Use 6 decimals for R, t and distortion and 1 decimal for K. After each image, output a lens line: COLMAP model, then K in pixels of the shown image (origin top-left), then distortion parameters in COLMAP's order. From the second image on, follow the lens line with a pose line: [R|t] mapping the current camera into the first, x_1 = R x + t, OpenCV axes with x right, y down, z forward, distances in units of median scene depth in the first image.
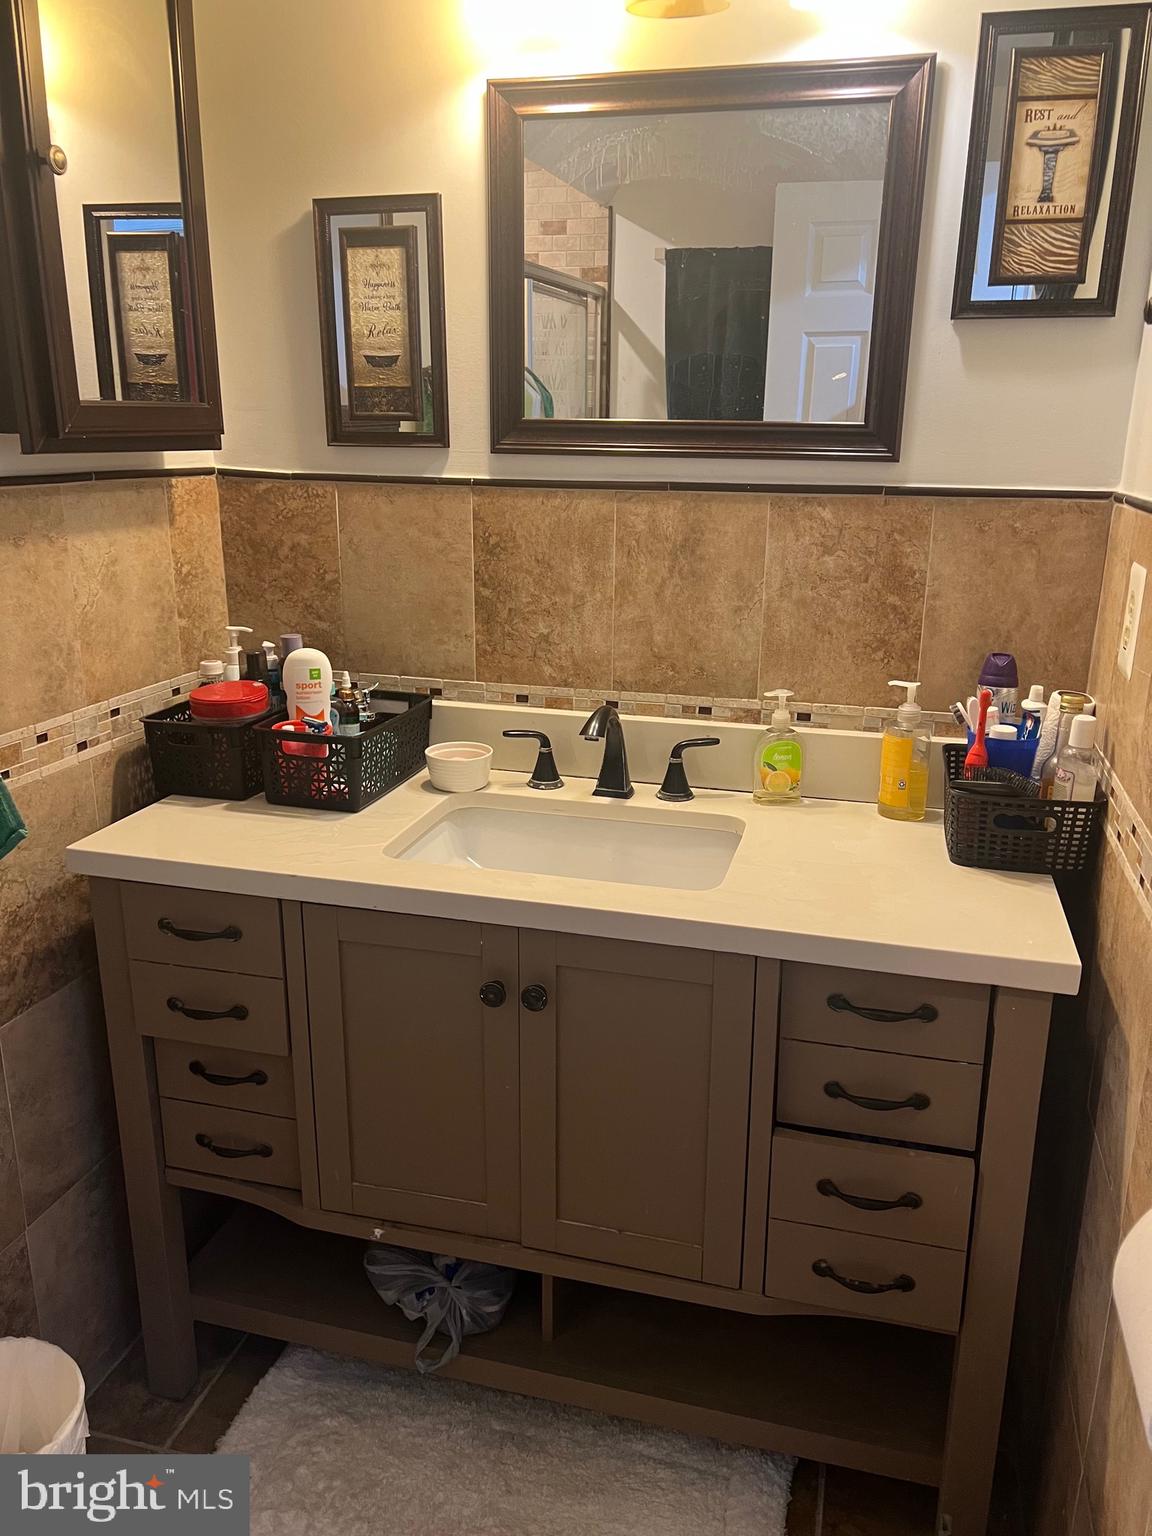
lens RADIAL K [[1140.5, 0, 574.2], [0, 1140.5, 780.0], [0, 0, 1]] dist [0.042180, -0.051920]
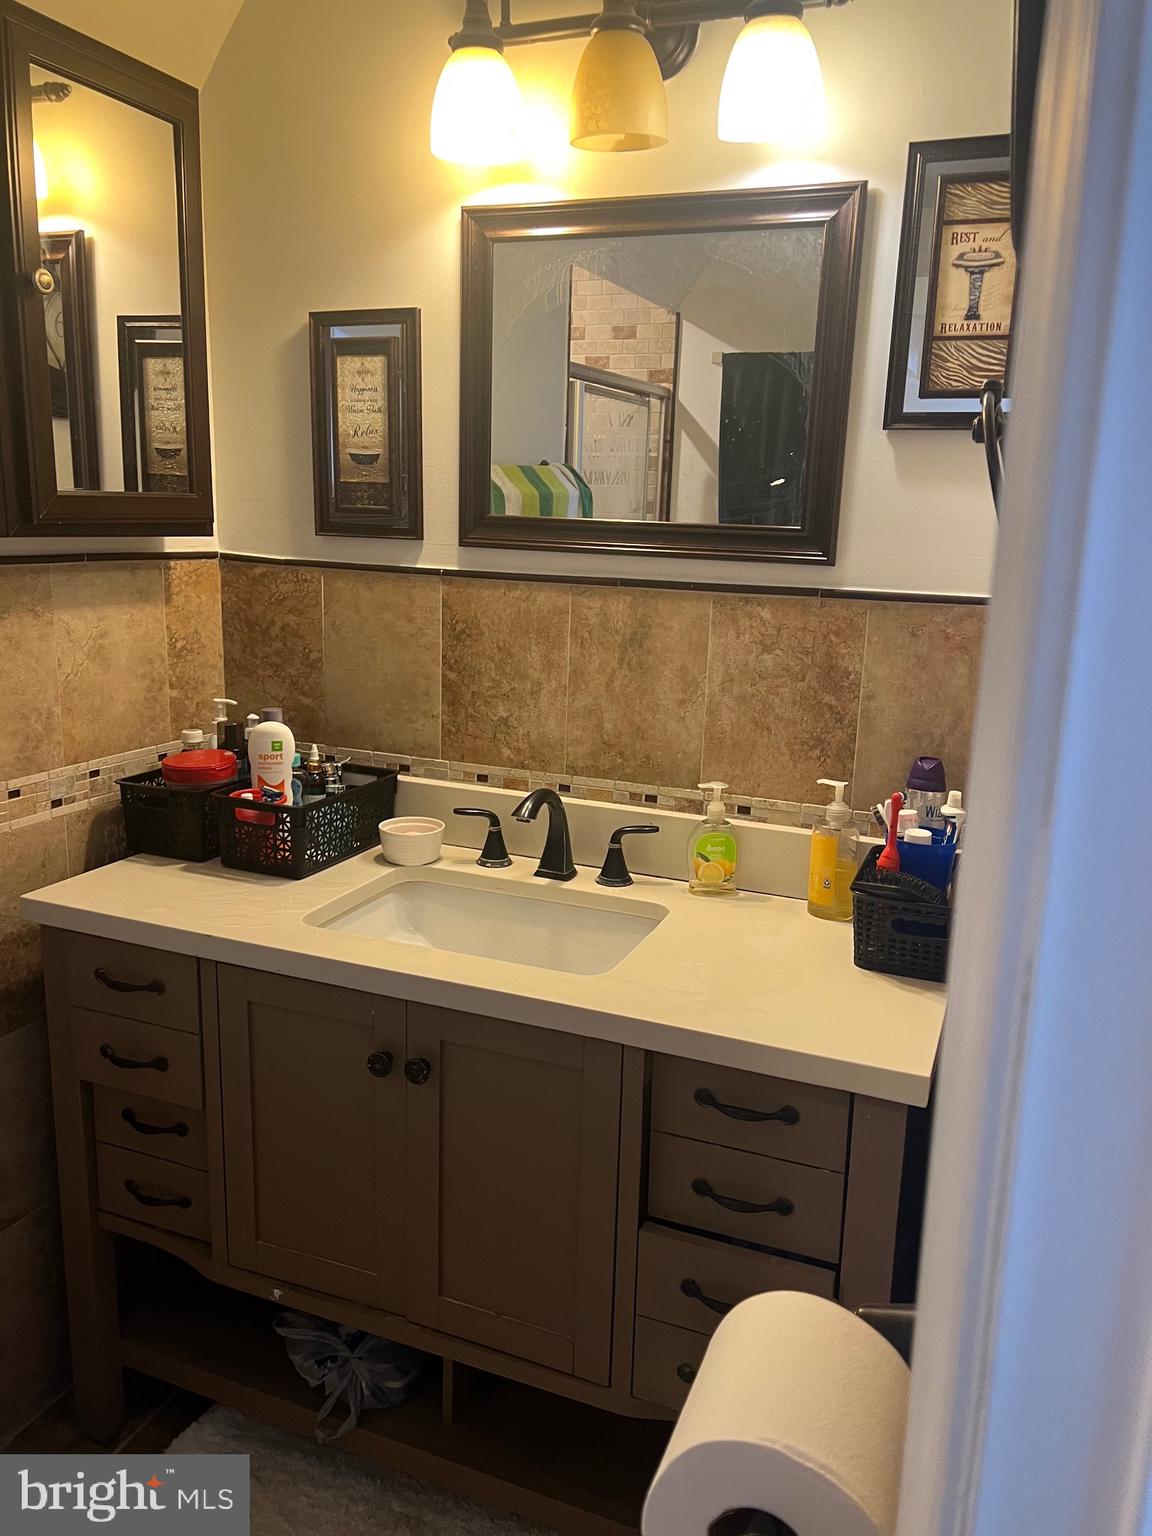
lens RADIAL K [[1140.5, 0, 576.9], [0, 1140.5, 777.6], [0, 0, 1]] dist [0.042180, -0.051920]
pose [[0.992459, 0.048421, -0.112606, 0.174396], [-0.056498, 0.995968, -0.069678, -0.005938], [0.108779, 0.075514, 0.991194, -0.017032]]
